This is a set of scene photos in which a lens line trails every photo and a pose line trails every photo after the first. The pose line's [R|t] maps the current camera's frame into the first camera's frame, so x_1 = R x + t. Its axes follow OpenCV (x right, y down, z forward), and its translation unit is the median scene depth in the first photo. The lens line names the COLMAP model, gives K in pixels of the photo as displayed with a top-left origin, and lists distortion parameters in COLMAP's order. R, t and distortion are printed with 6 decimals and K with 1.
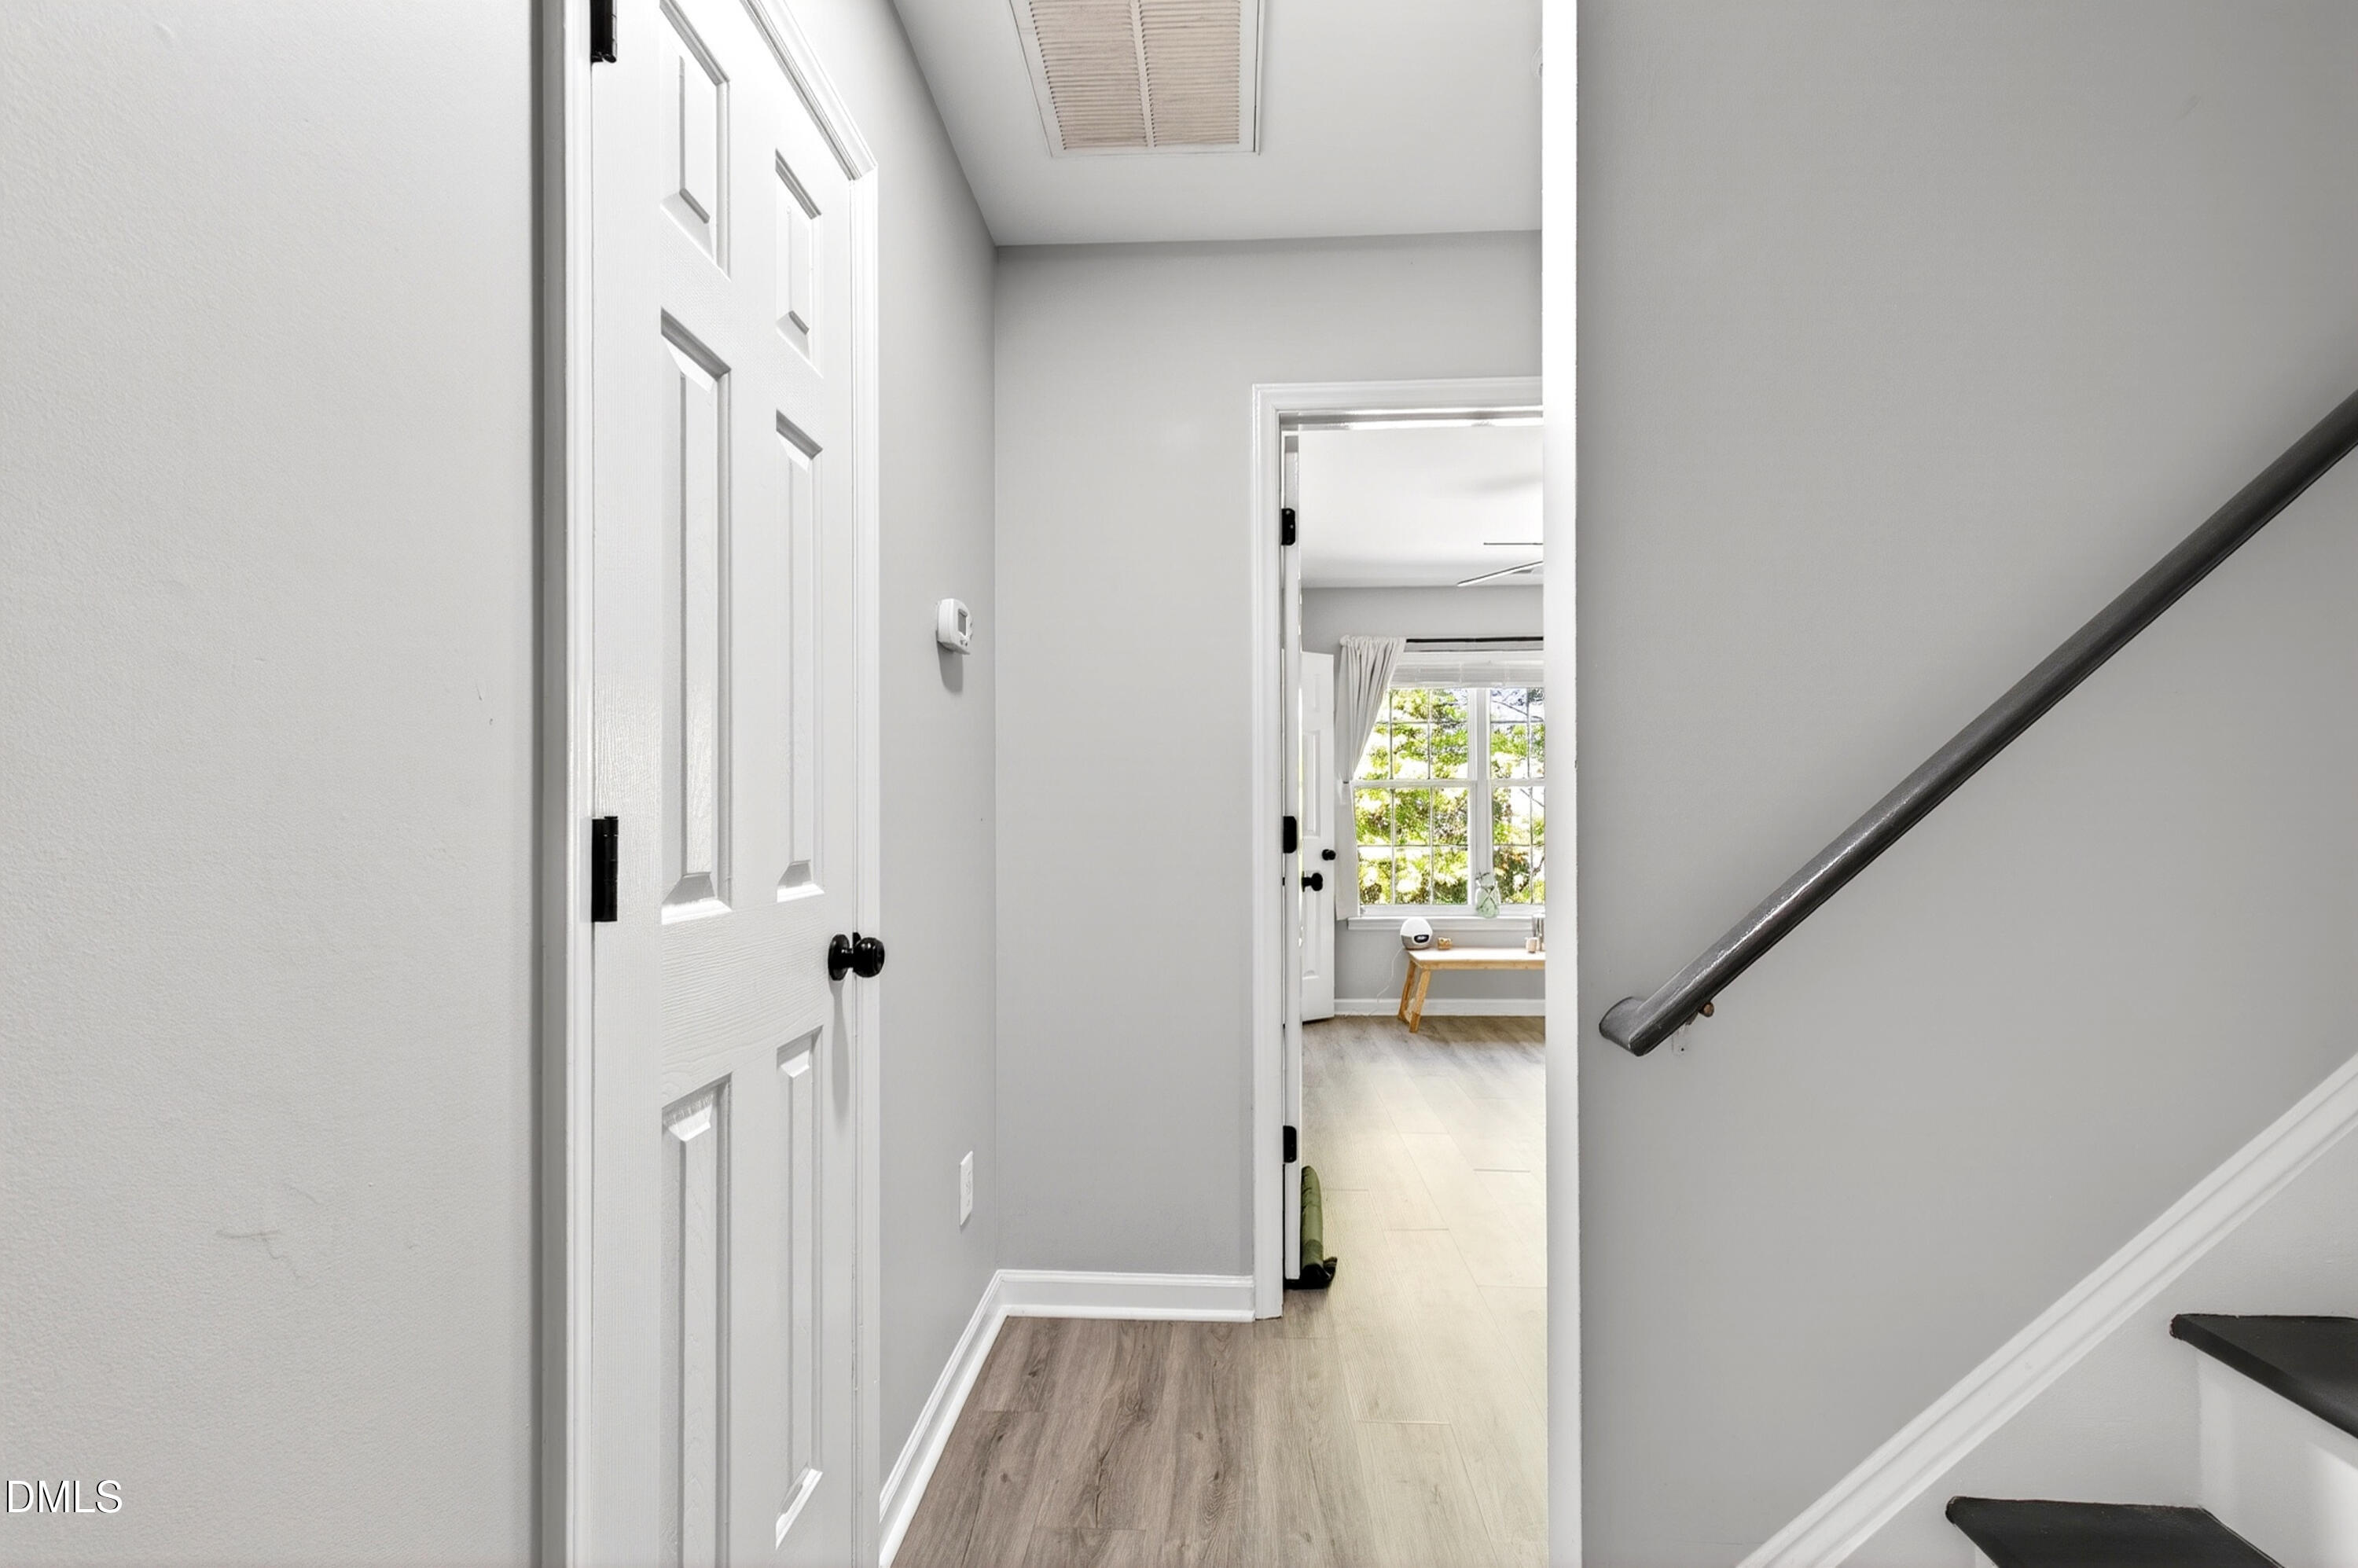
lens RADIAL K [[1039.1, 0, 1187.7], [0, 1039.1, 811.3], [0, 0, 1]] dist [0.010916, 0.000555]
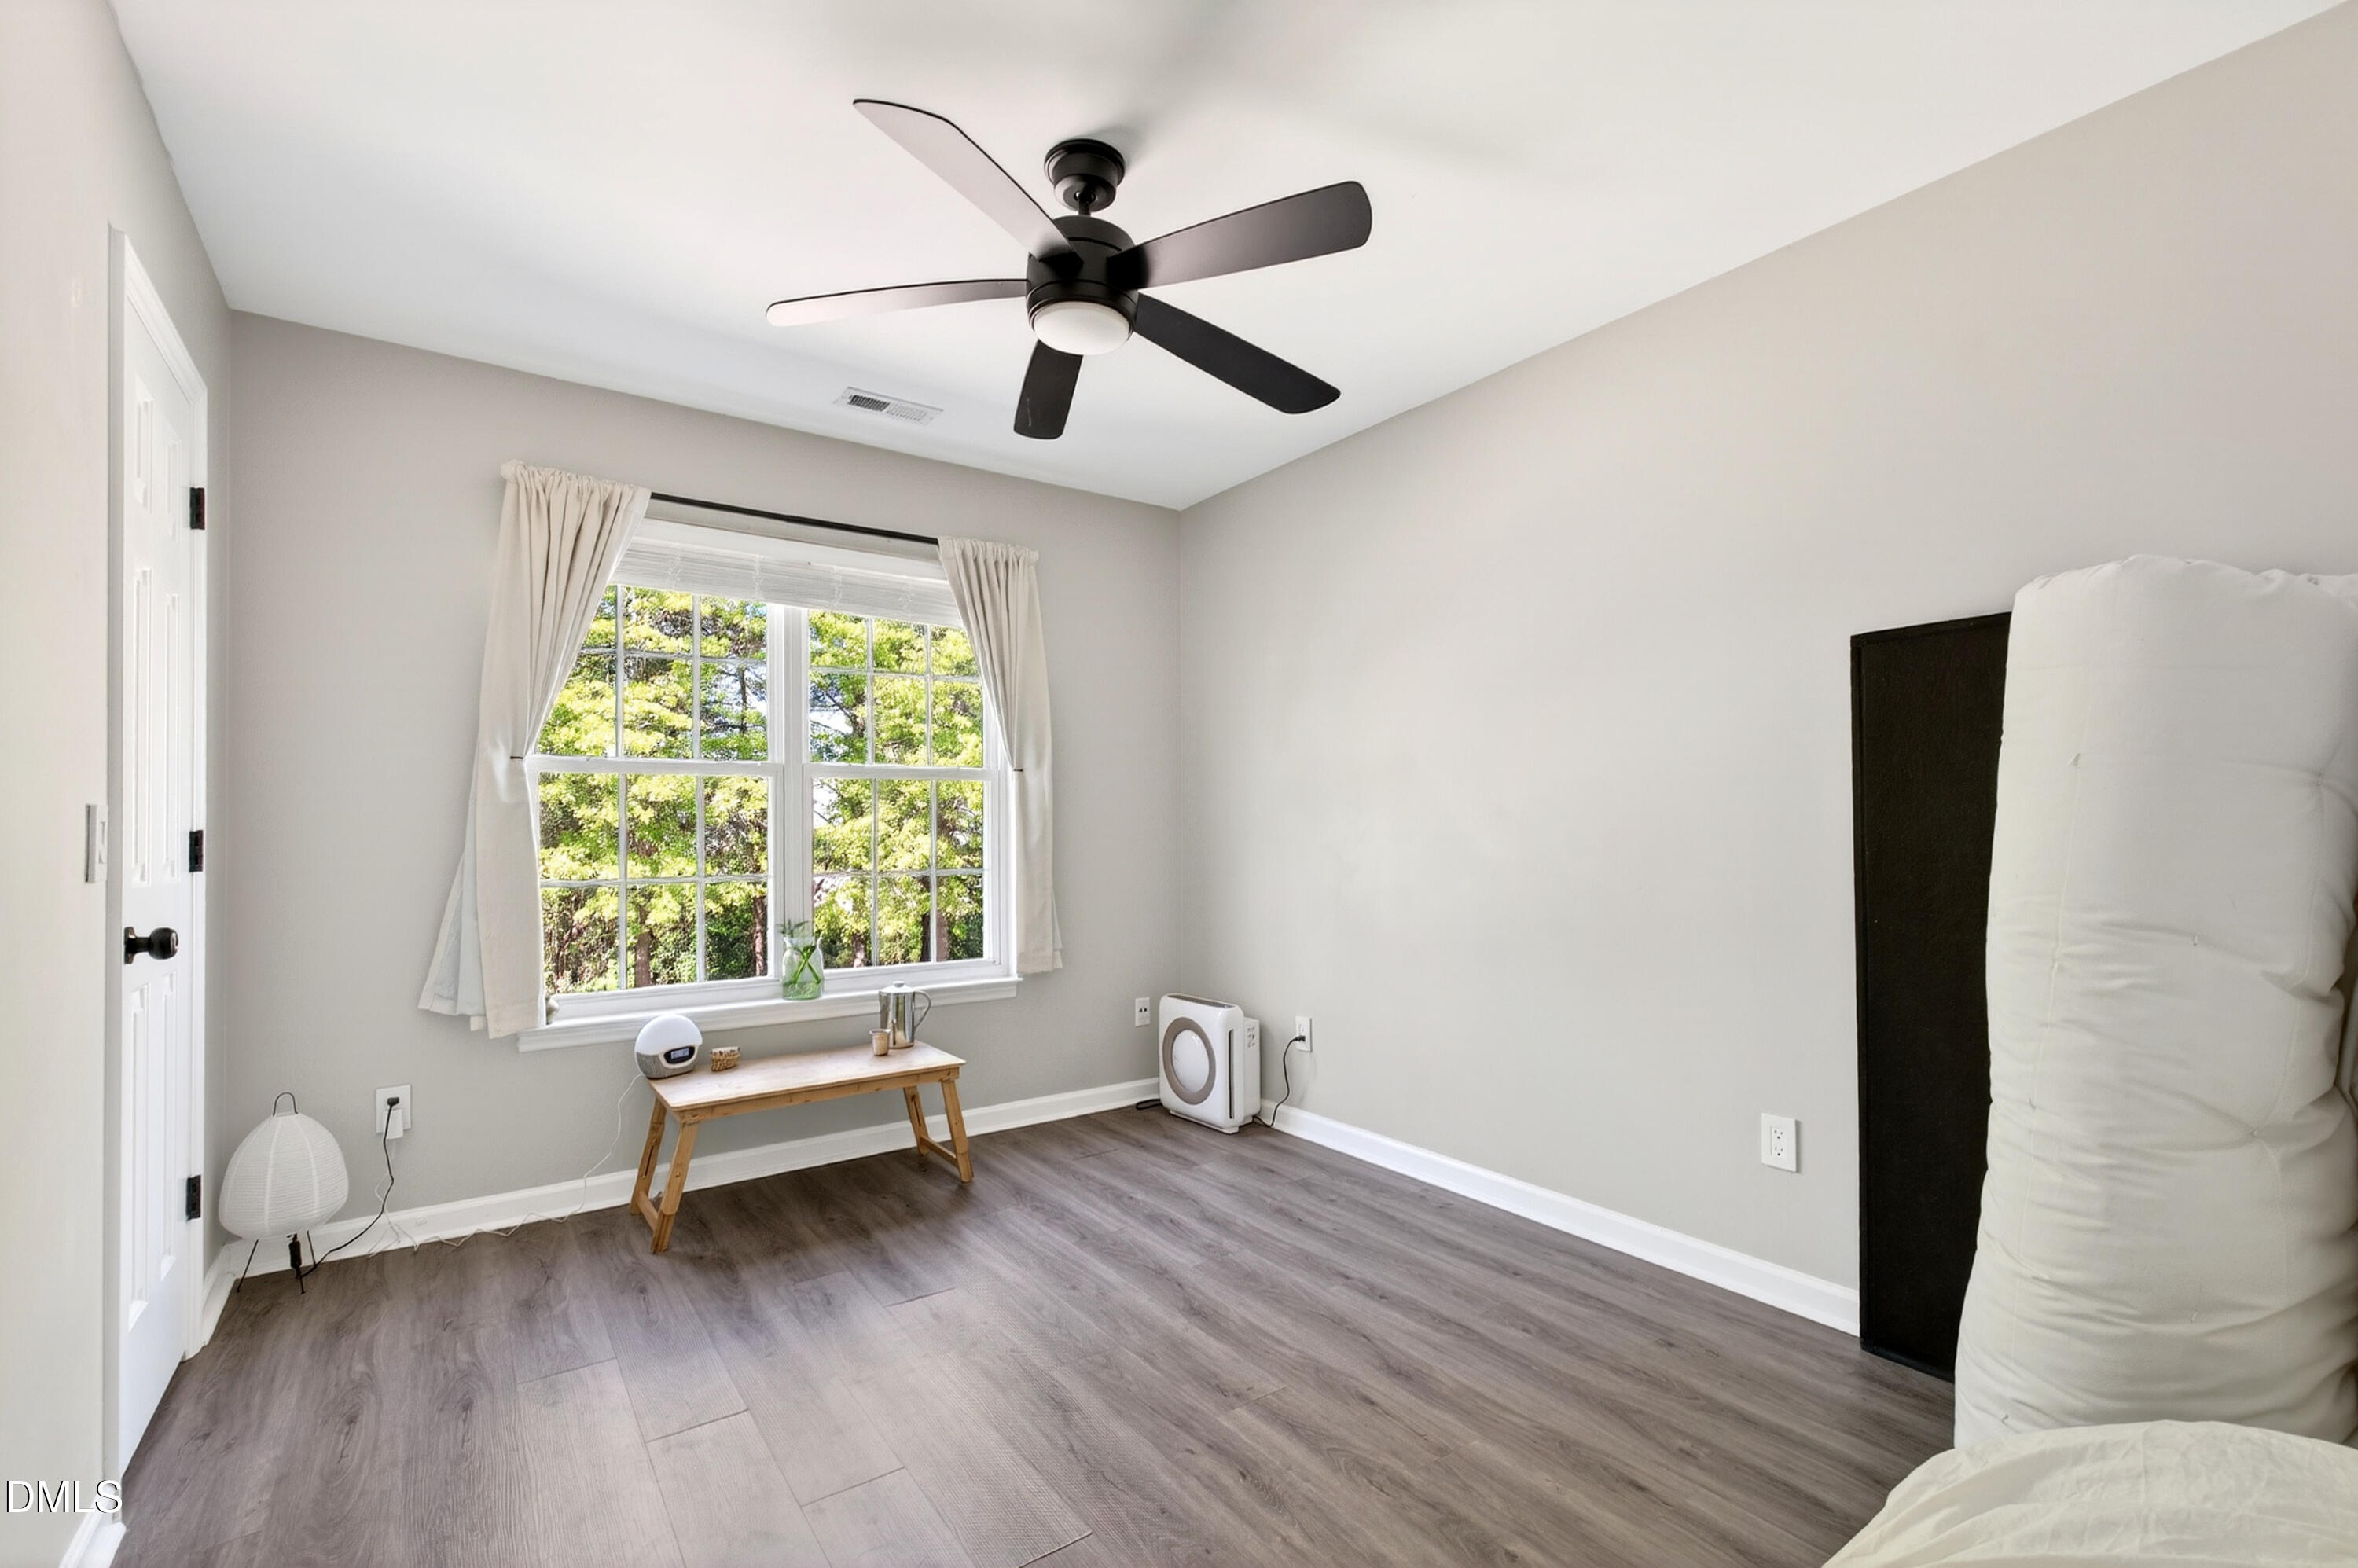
lens RADIAL K [[1039.1, 0, 1187.7], [0, 1039.1, 811.3], [0, 0, 1]] dist [0.010916, 0.000555]
pose [[0.783700, 0.005397, 0.621116, 0.095456], [0.003450, 0.999909, -0.013040, 0.004977], [-0.621130, 0.012362, 0.783610, 0.413932]]
